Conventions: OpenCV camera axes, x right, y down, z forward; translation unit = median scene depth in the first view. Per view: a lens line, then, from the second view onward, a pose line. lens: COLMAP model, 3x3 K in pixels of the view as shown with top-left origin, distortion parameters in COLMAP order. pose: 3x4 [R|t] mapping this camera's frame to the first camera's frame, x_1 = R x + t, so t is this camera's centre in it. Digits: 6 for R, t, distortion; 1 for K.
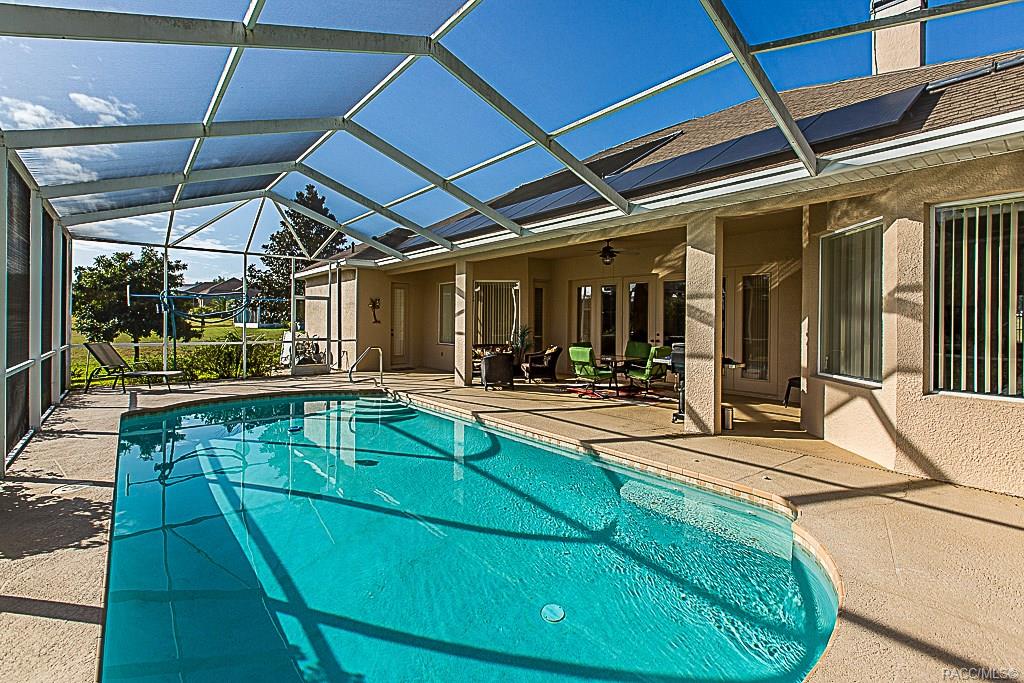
lens RADIAL K [[469.0, 0, 512.0], [0, 469.0, 341.5], [0, 0, 1]] dist [0.000229, -0.000008]
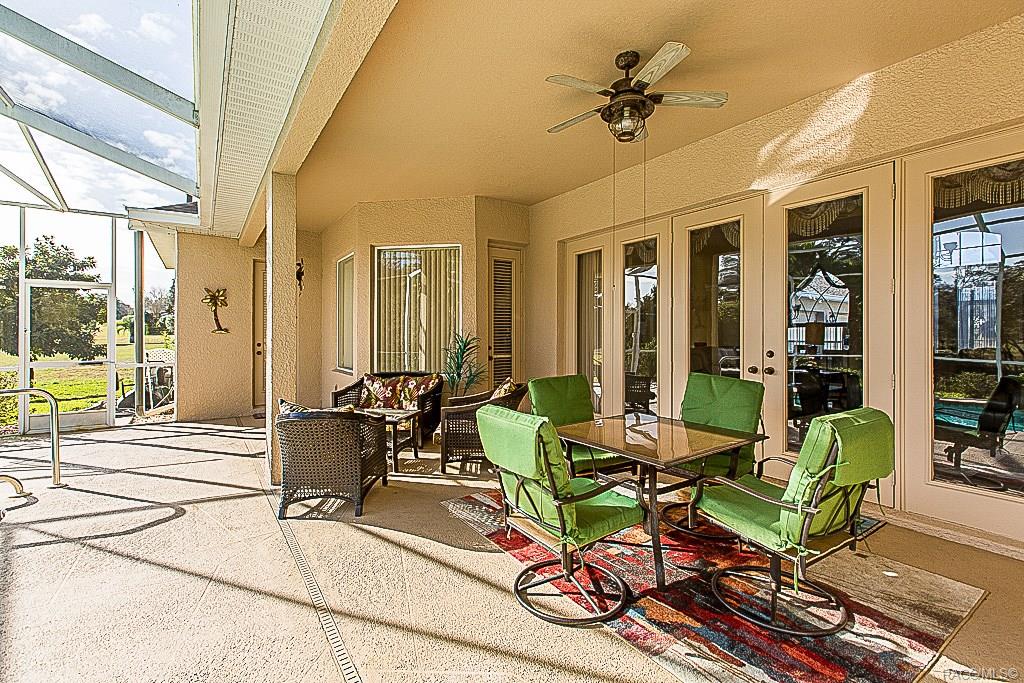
lens RADIAL K [[460.2, 0, 512.0], [0, 460.2, 341.5], [0, 0, 1]] dist [-0.067382, -0.000021]
pose [[0.995544, -0.002461, -0.094262, 0.114629], [-0.000457, 0.999522, -0.030923, -0.010997], [0.094293, 0.030828, 0.995067, 0.510659]]
